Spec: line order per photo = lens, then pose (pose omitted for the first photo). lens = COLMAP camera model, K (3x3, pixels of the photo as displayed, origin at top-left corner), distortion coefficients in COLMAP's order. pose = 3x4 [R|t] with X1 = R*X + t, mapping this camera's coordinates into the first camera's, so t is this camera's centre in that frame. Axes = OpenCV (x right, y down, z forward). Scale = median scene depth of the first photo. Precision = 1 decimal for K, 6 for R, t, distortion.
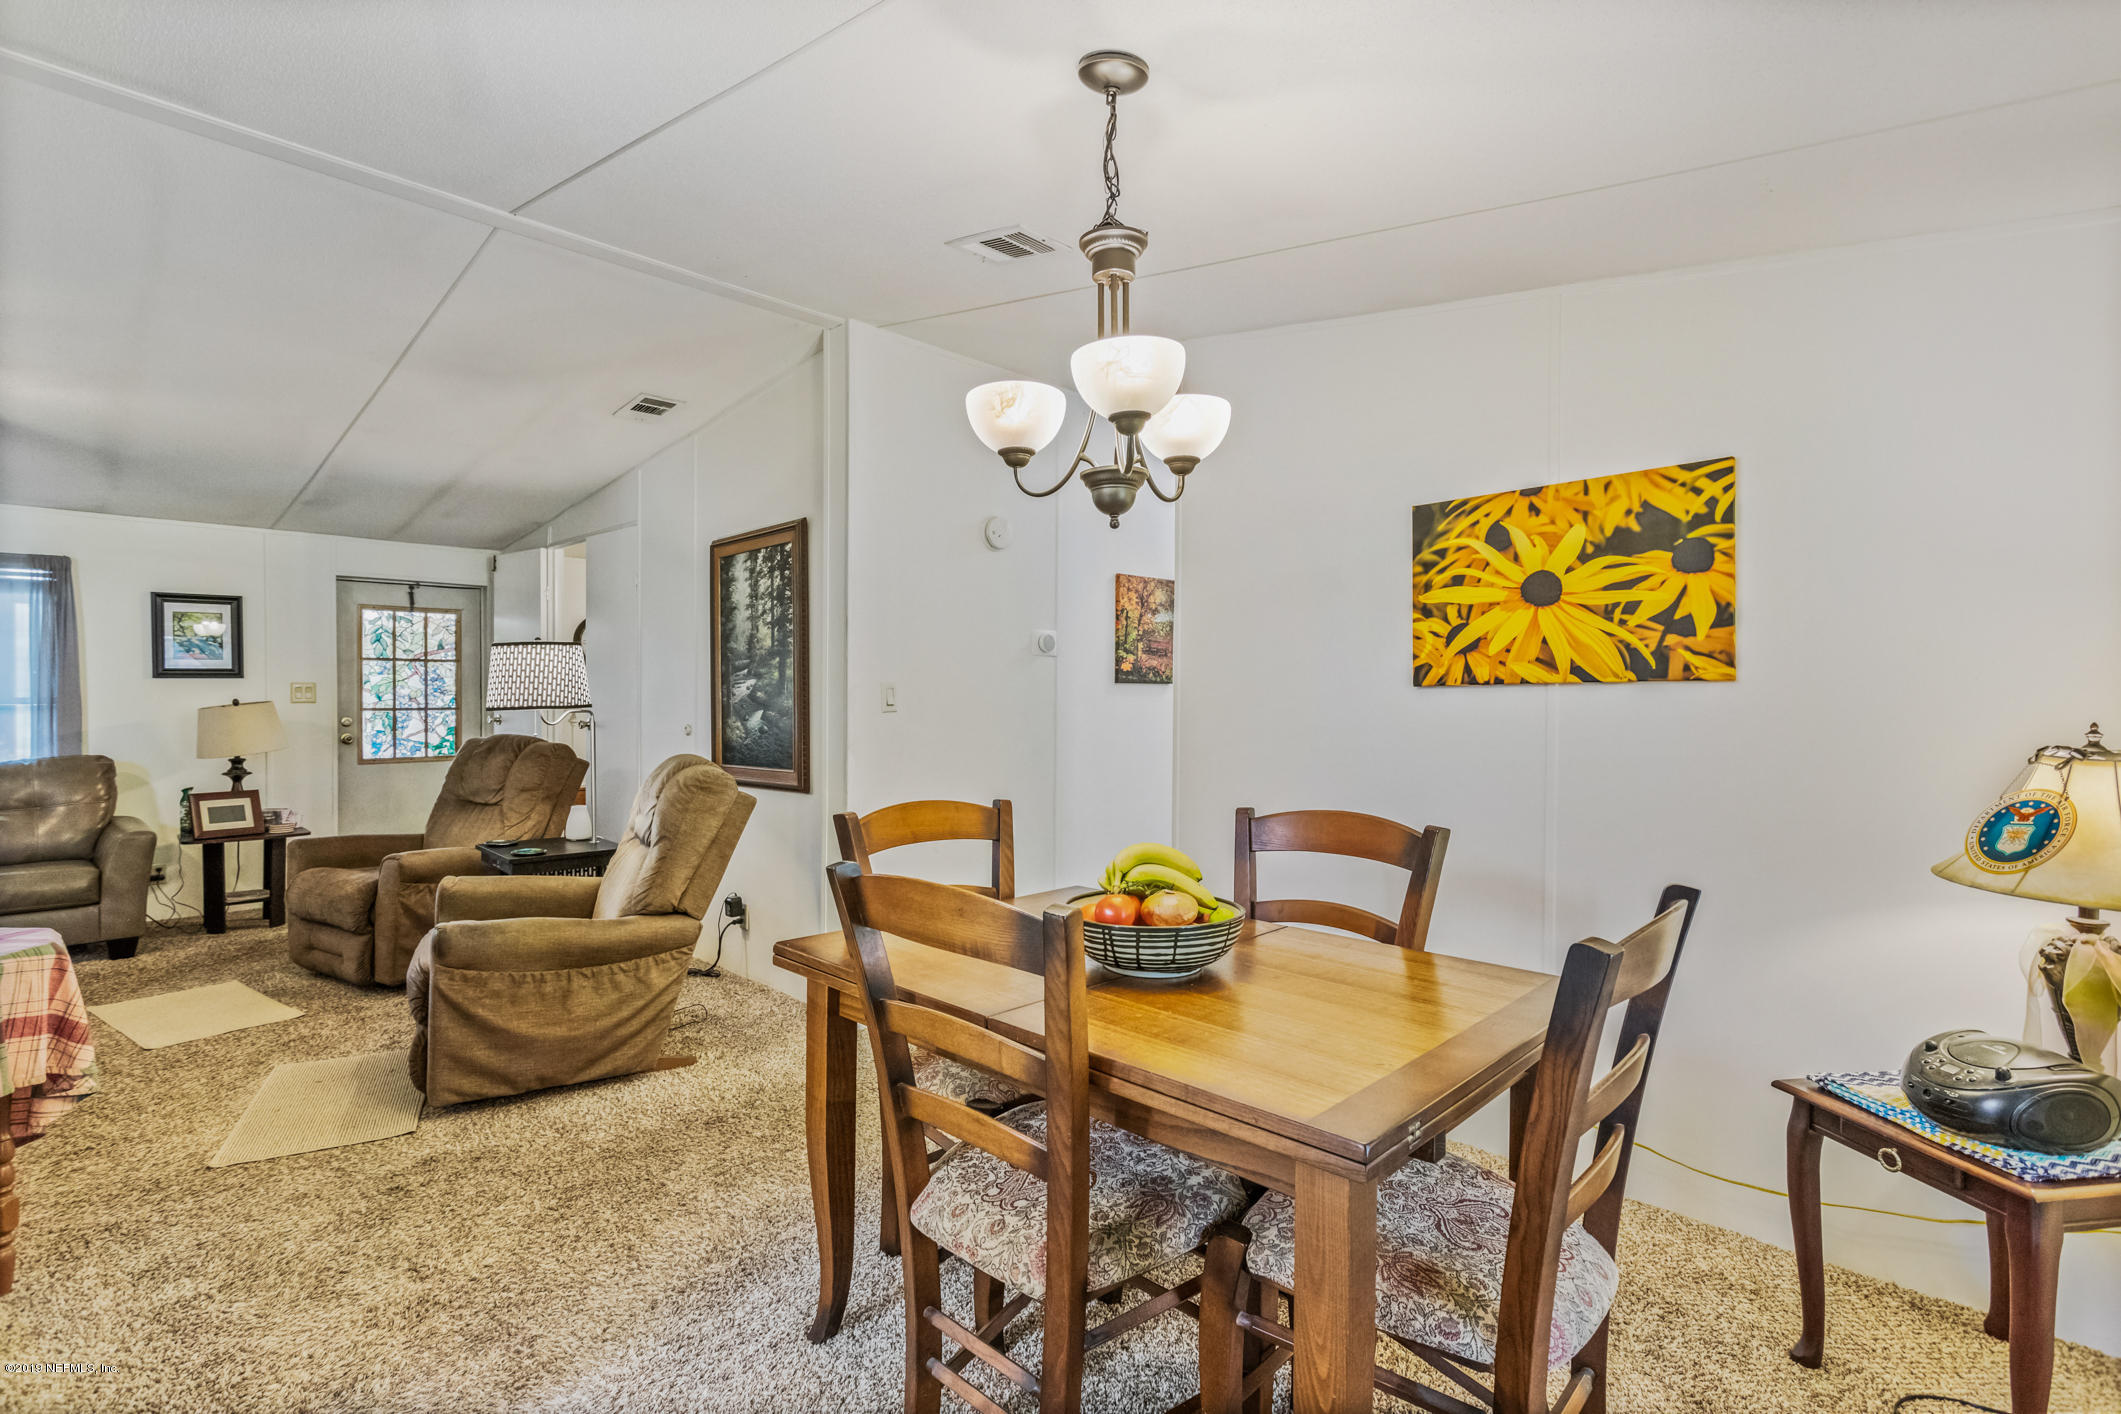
lens RADIAL K [[1007.3, 0, 1032.2], [0, 1007.3, 695.0], [0, 0, 1]] dist [0.022539, -0.000140]
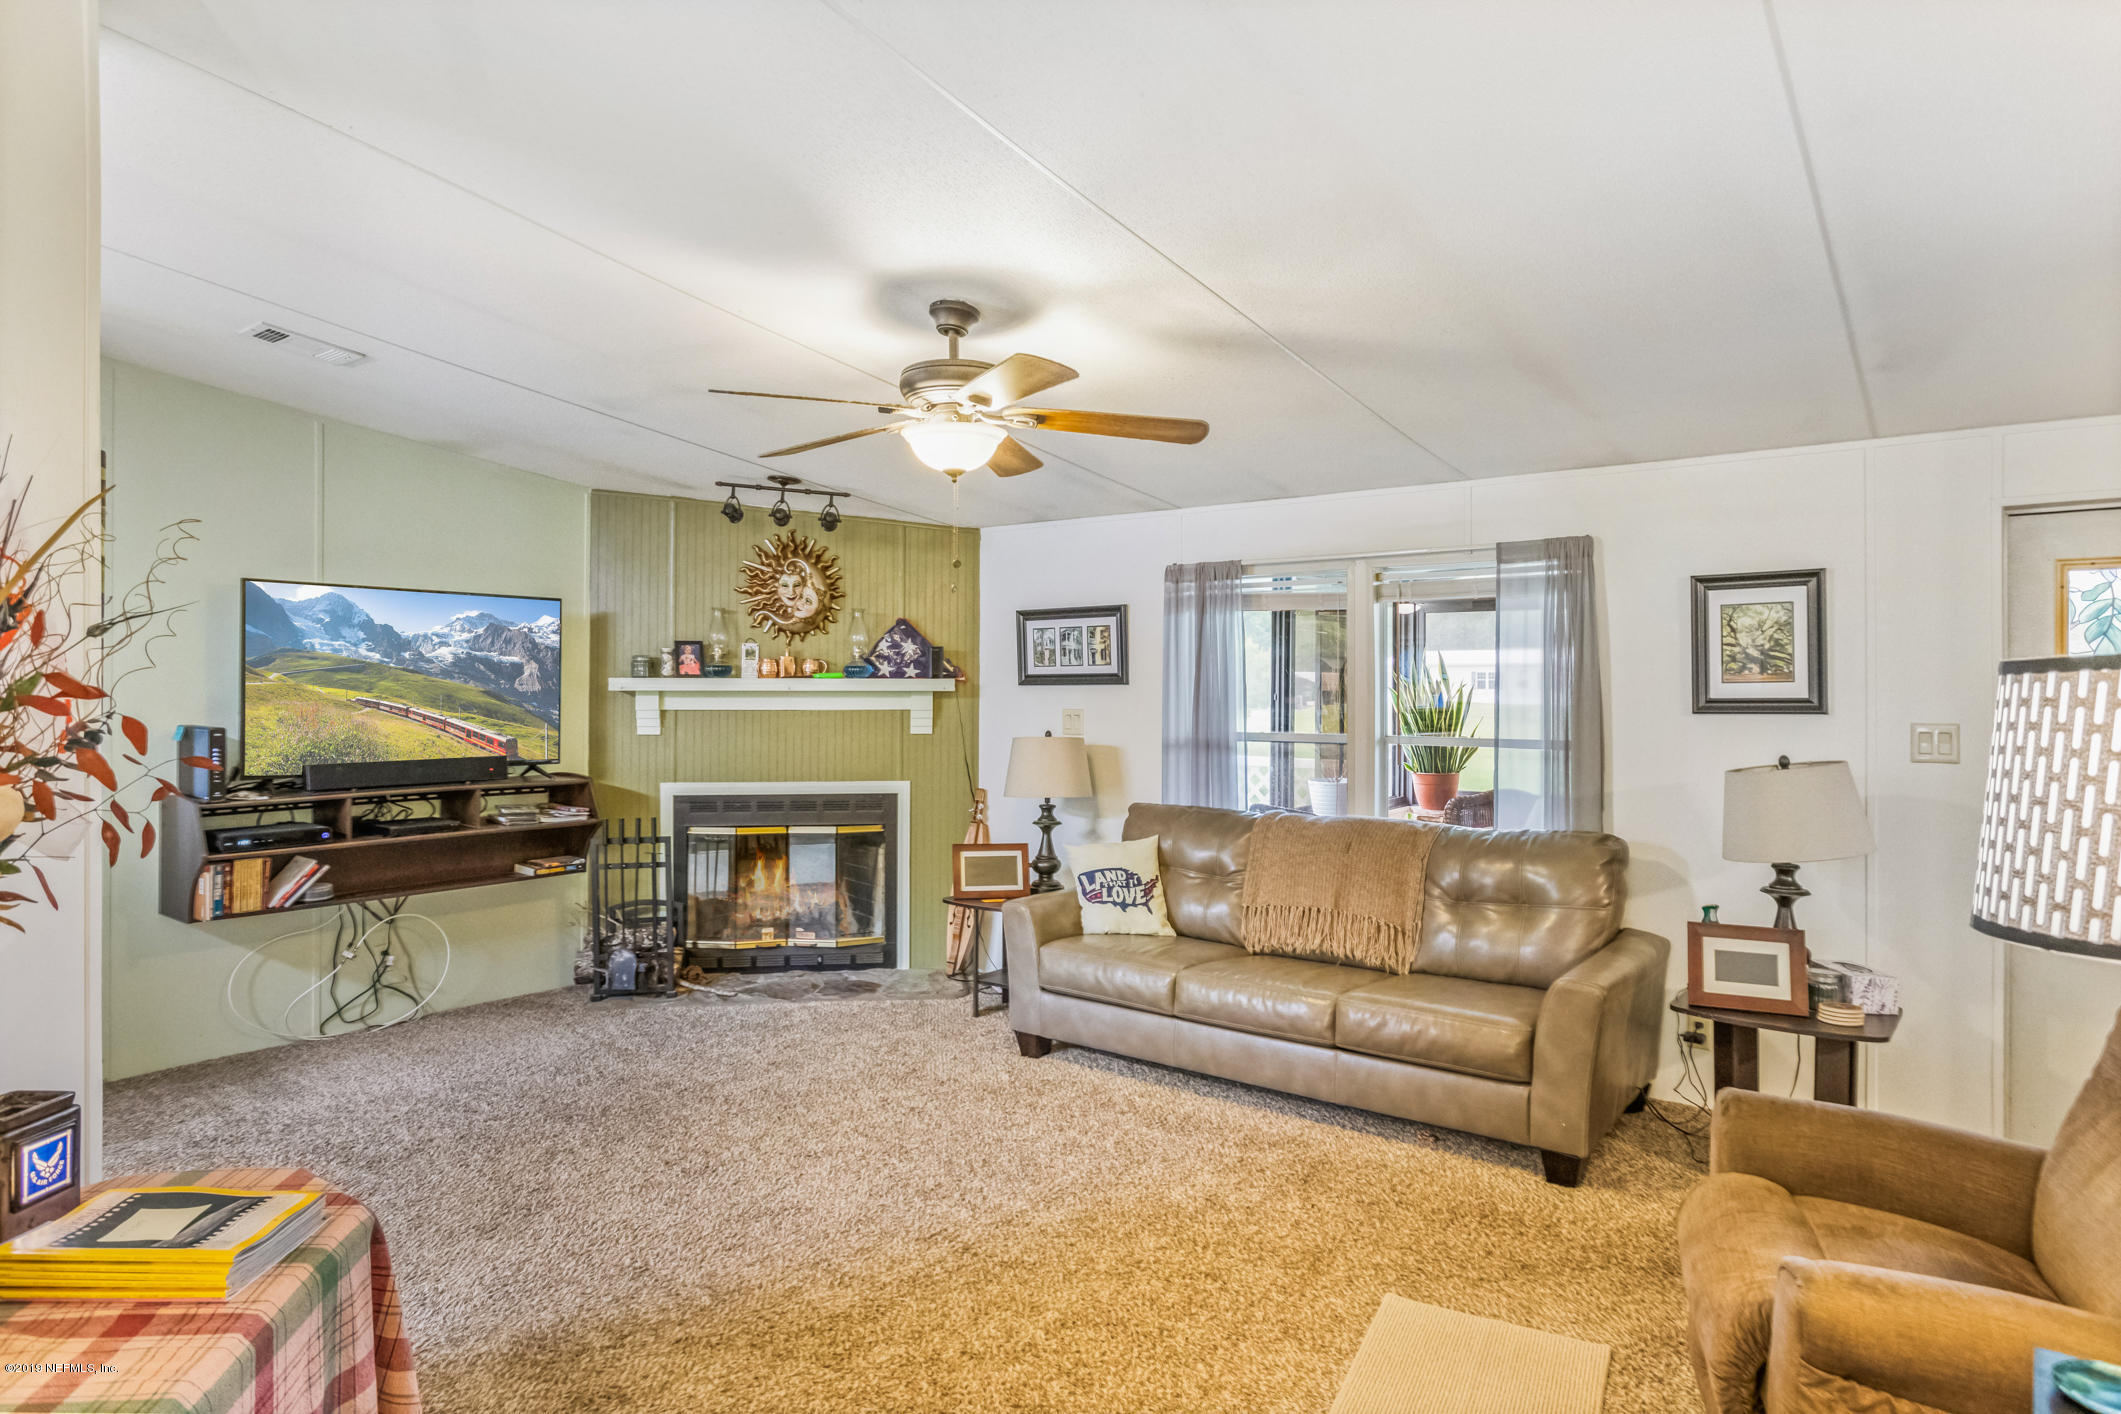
lens RADIAL K [[1213.2, 0, 1060.5], [0, 1213.2, 707.0], [0, 0, 1]] dist [-0.007434, -0.000838]
pose [[0.138606, 0.010803, -0.990289, -0.190197], [-0.004507, 0.999937, 0.010277, -0.027250], [0.990337, 0.003039, 0.138646, 0.524424]]
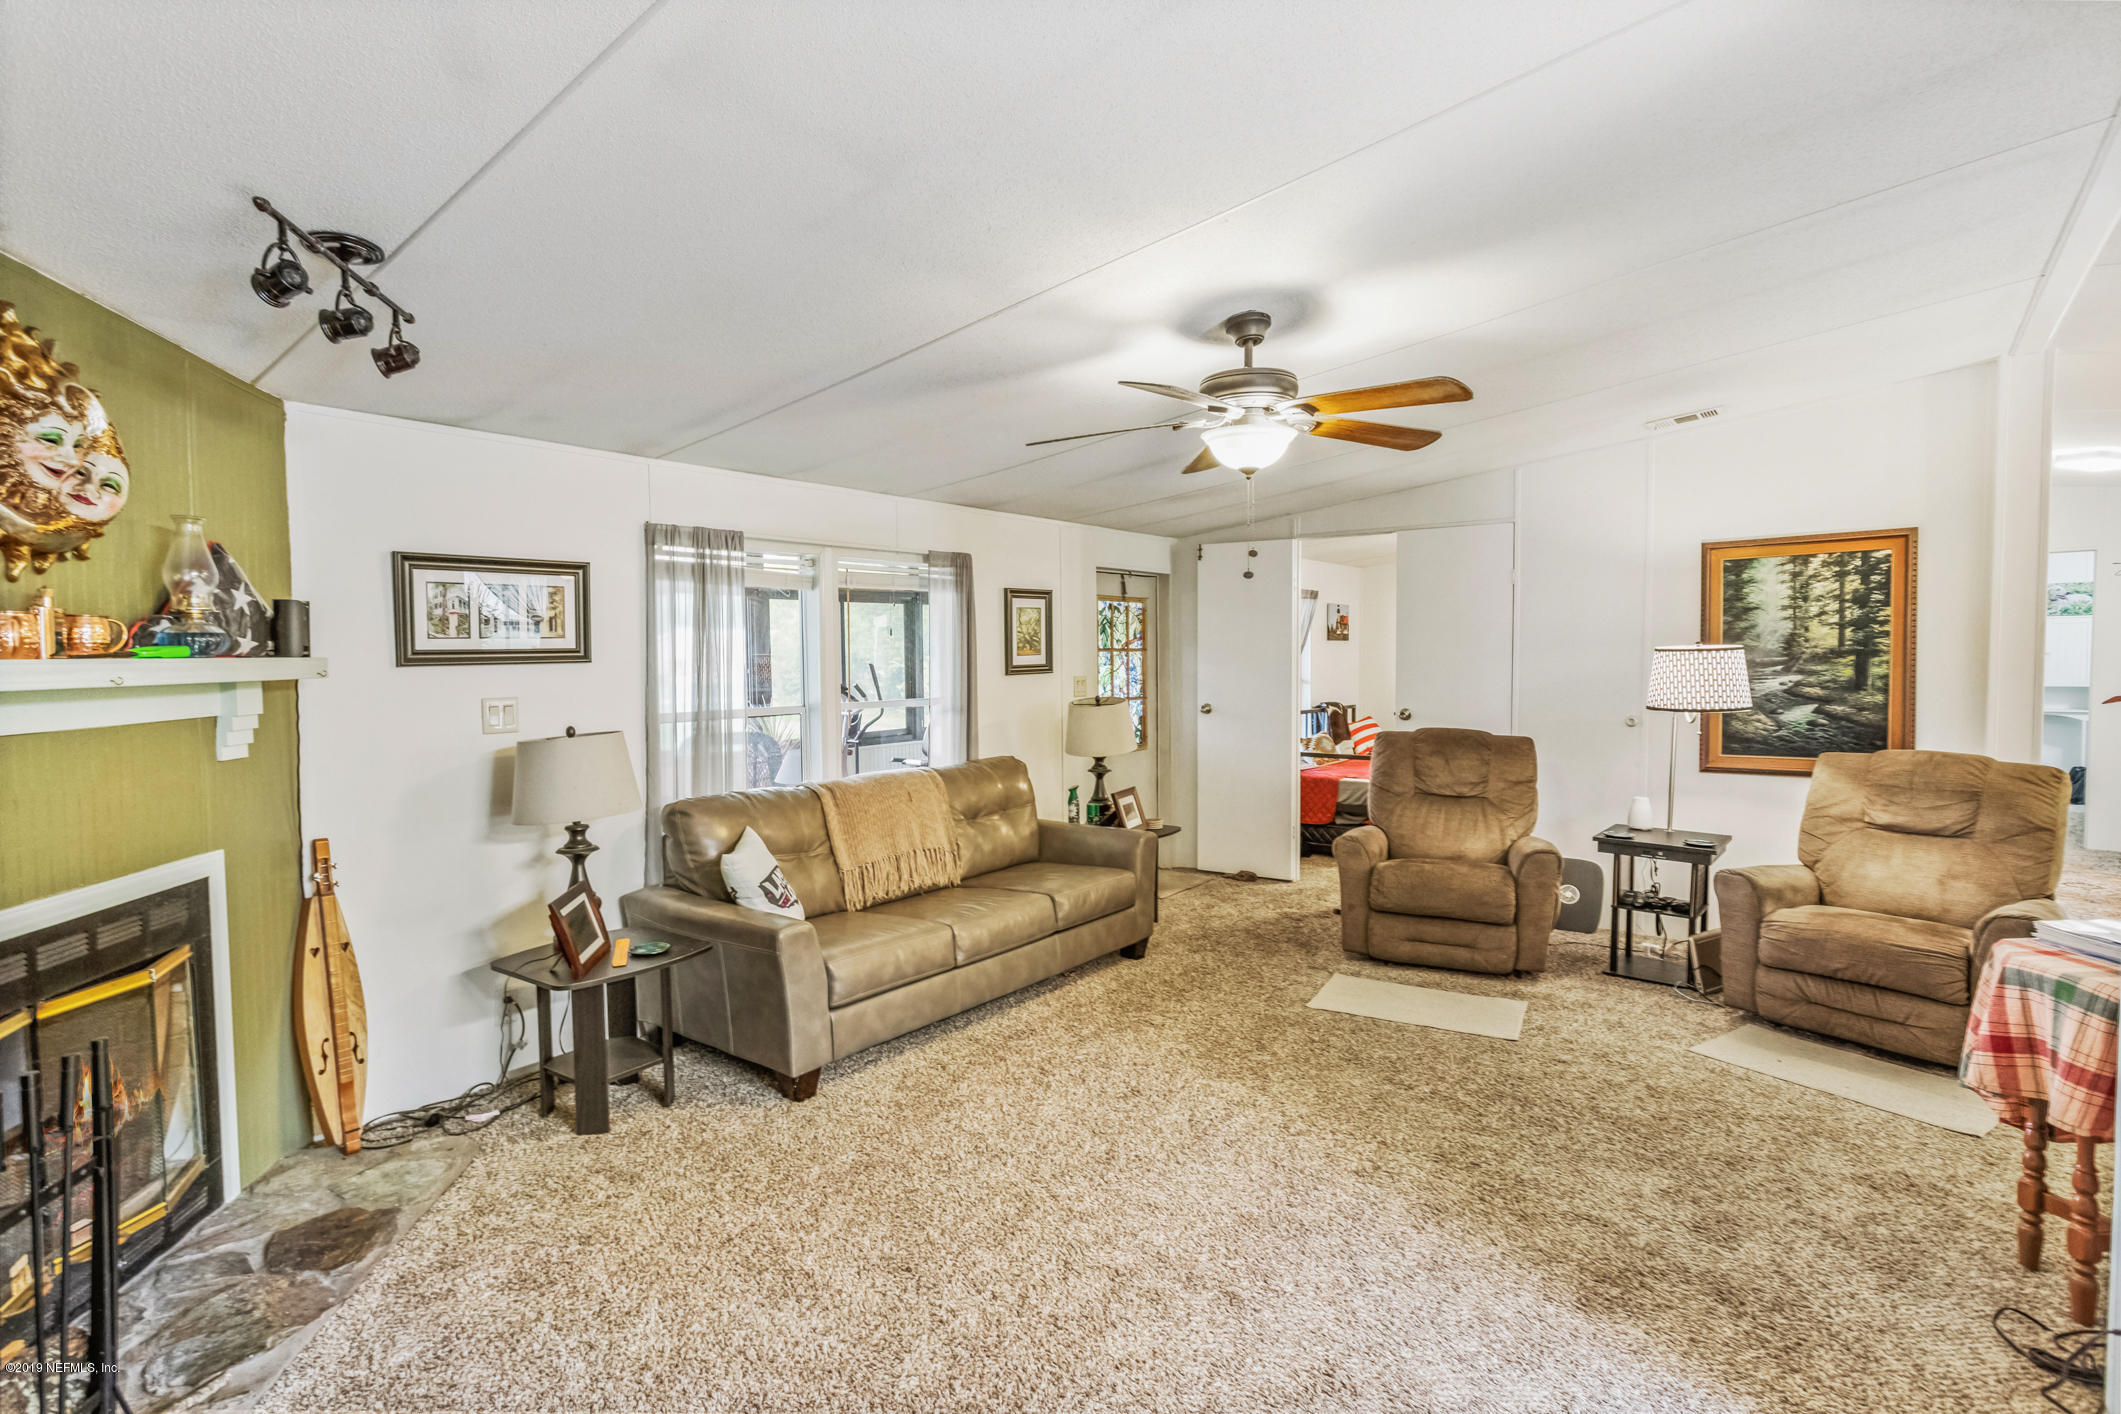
lens RADIAL K [[1024.2, 0, 1065.2], [0, 1024.2, 690.2], [0, 0, 1]] dist [-0.002299, -0.000320]
pose [[0.992432, -0.015342, 0.121834, -0.929916], [0.010854, 0.999241, 0.037420, -0.039024], [-0.122316, -0.035814, 0.991845, 0.016889]]
